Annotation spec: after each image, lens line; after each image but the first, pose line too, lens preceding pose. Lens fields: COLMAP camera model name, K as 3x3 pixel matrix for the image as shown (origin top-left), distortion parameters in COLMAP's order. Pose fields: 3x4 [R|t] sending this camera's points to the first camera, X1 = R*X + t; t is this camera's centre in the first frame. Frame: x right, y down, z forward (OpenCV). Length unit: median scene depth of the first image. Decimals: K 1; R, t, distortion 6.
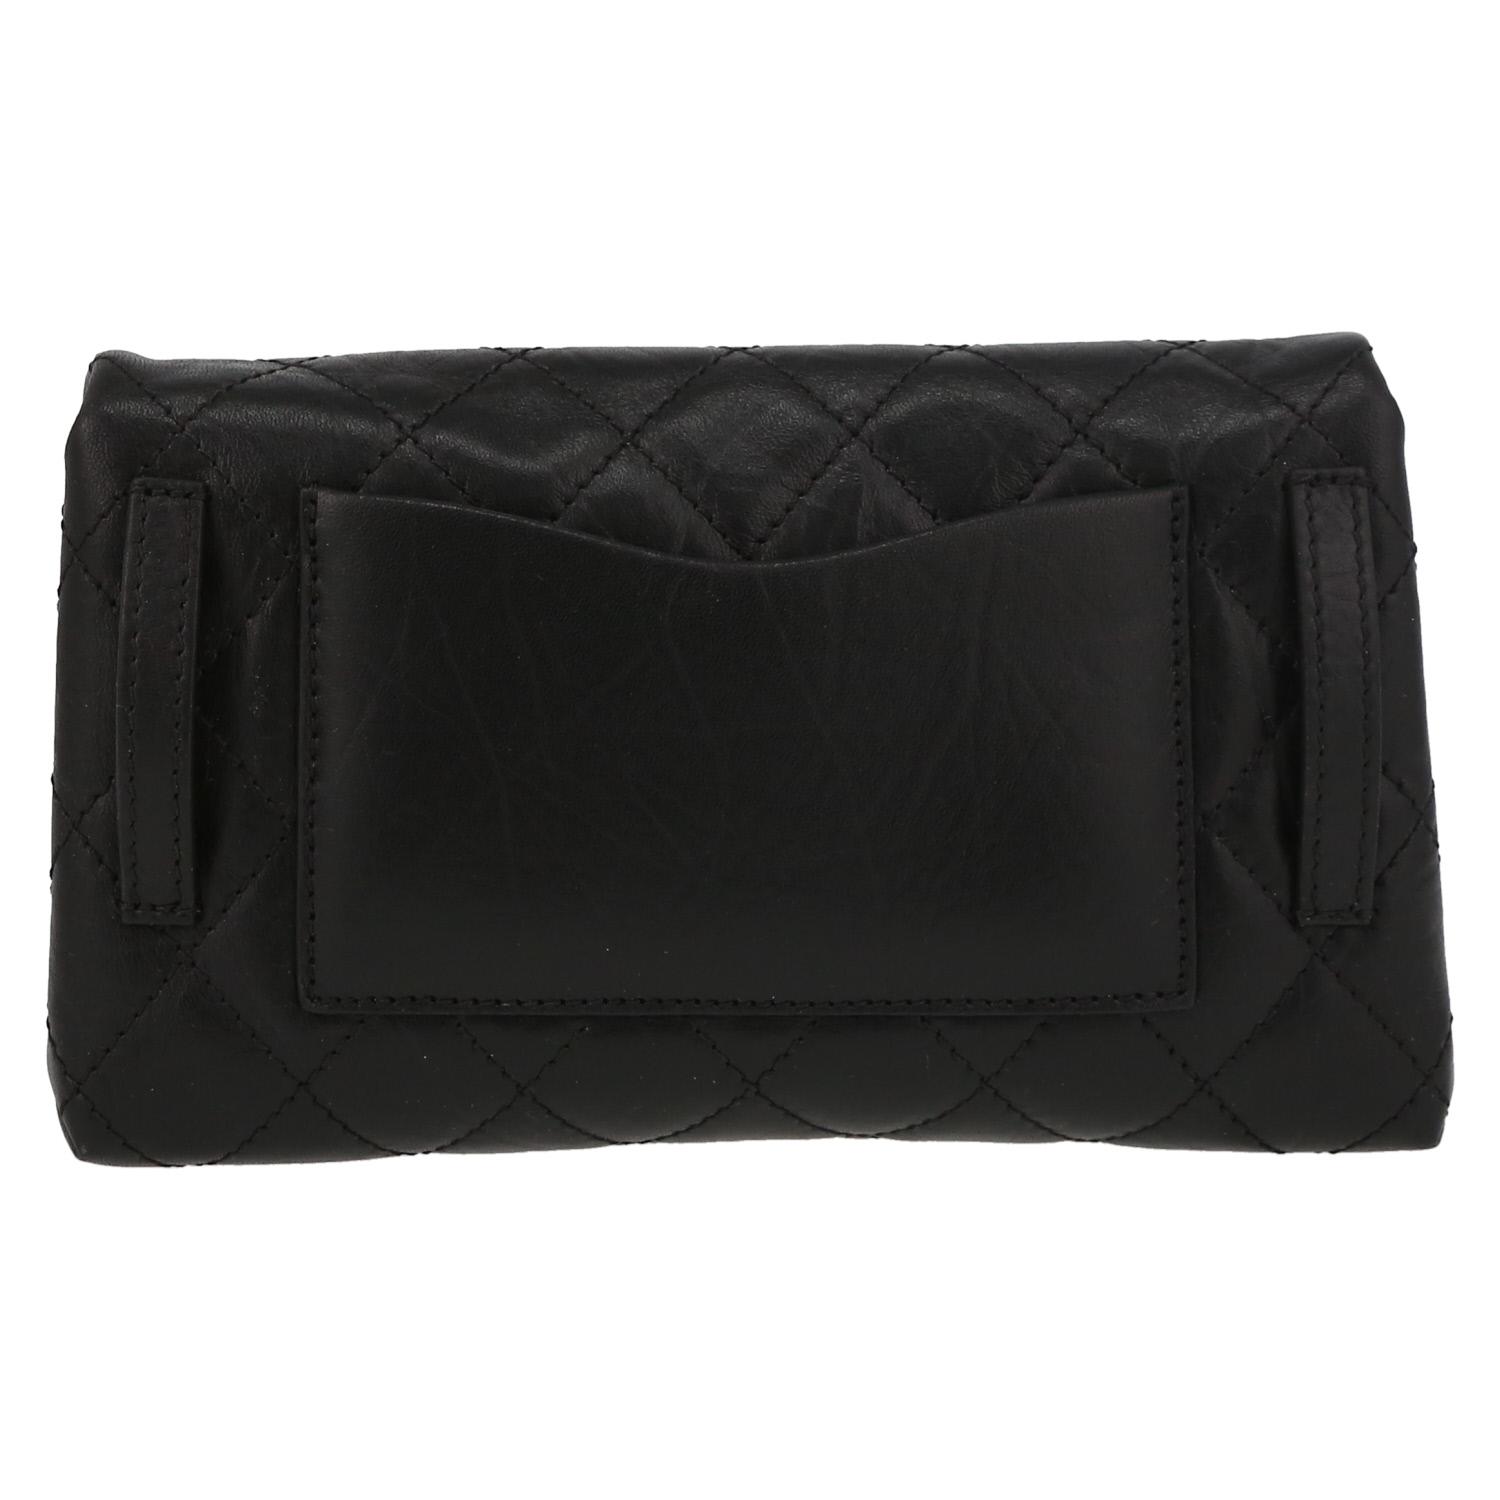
lens RADIAL K [[4012.9, 0, 749.3], [0, 4012.9, 745.4], [0, 0, 1]] dist [0.652847, 0.000000]
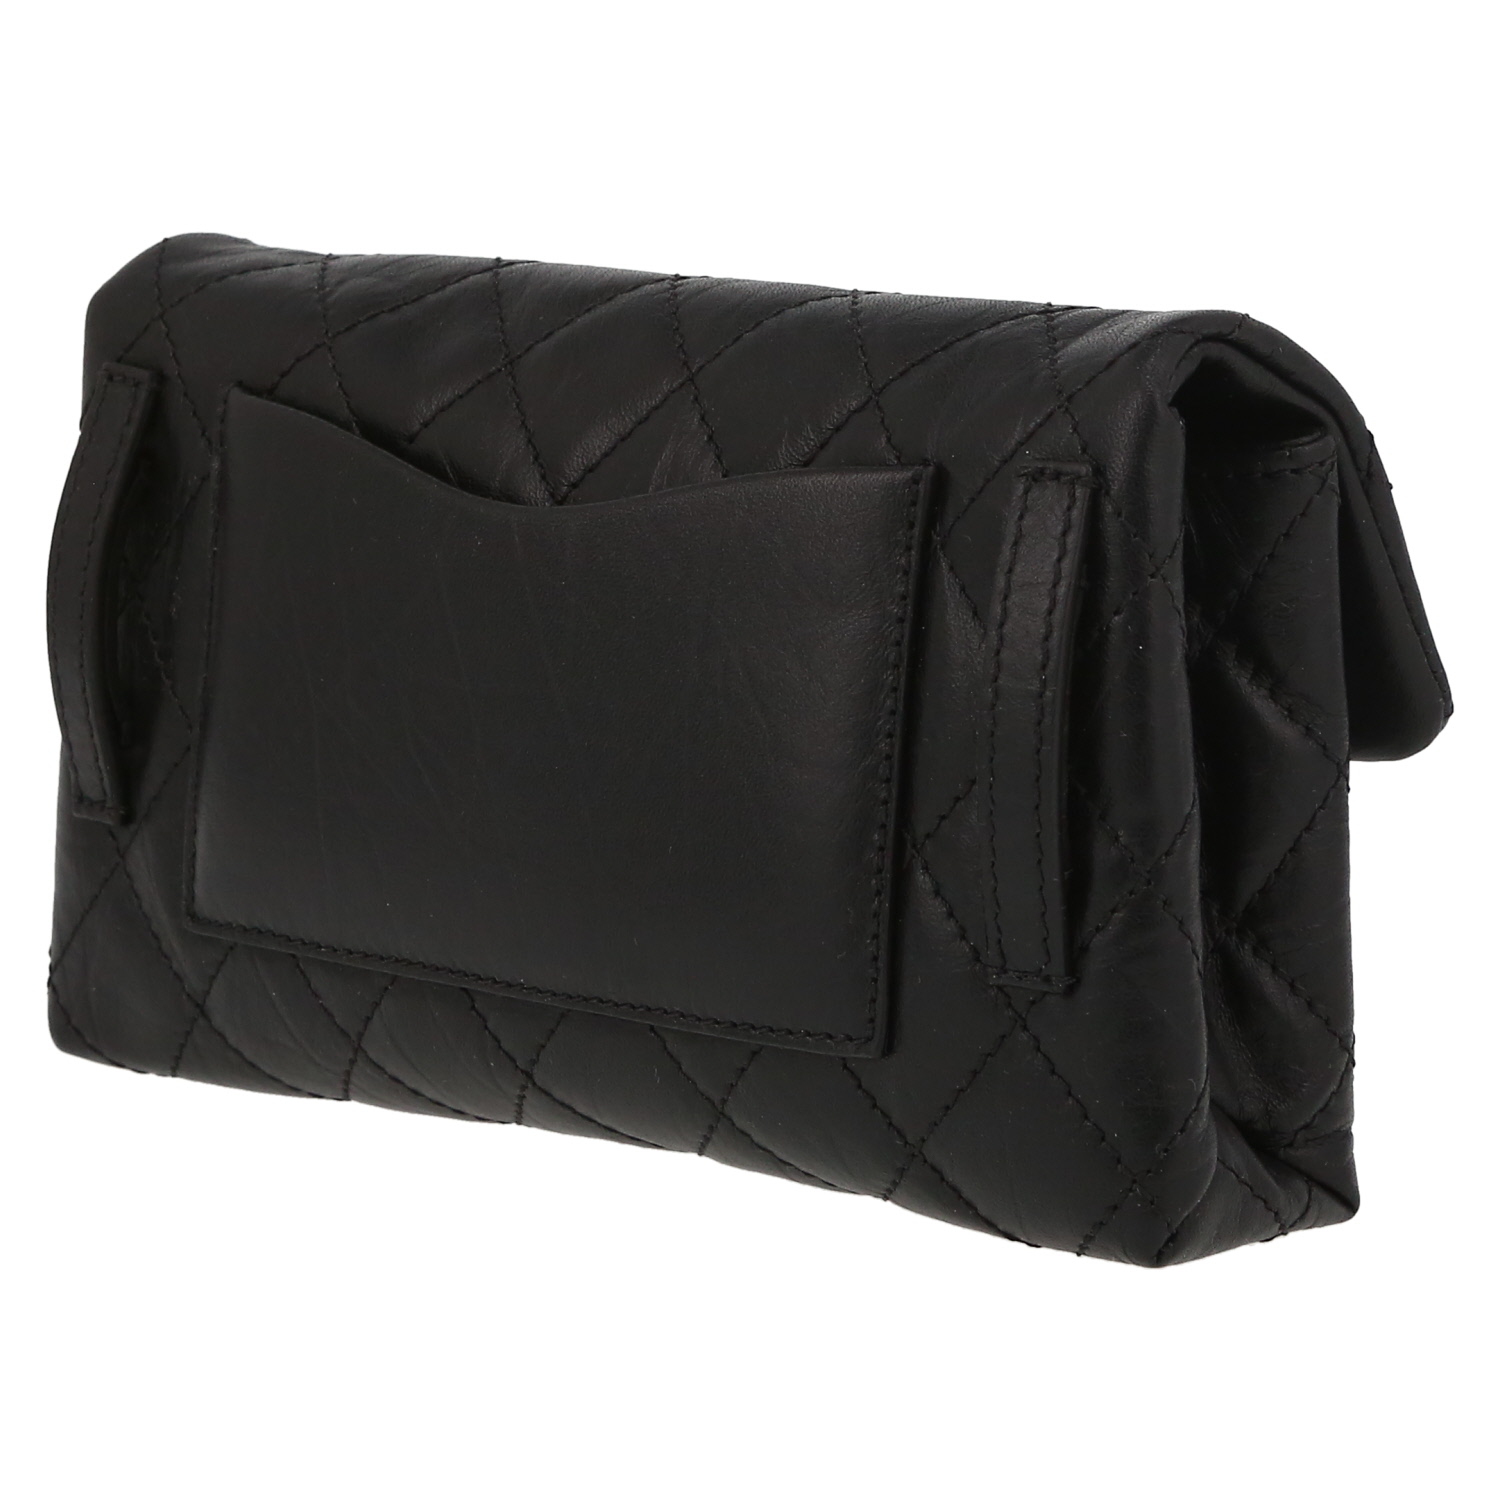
lens RADIAL K [[4012.9, 0, 749.5], [0, 4012.9, 757.7], [0, 0, 1]] dist [0.652847, 0.000000]
pose [[0.896557, 0.128632, -0.423839, 0.450507], [-0.127003, 0.991379, 0.032224, -0.024928], [0.424330, 0.024938, 0.905164, 0.195374]]
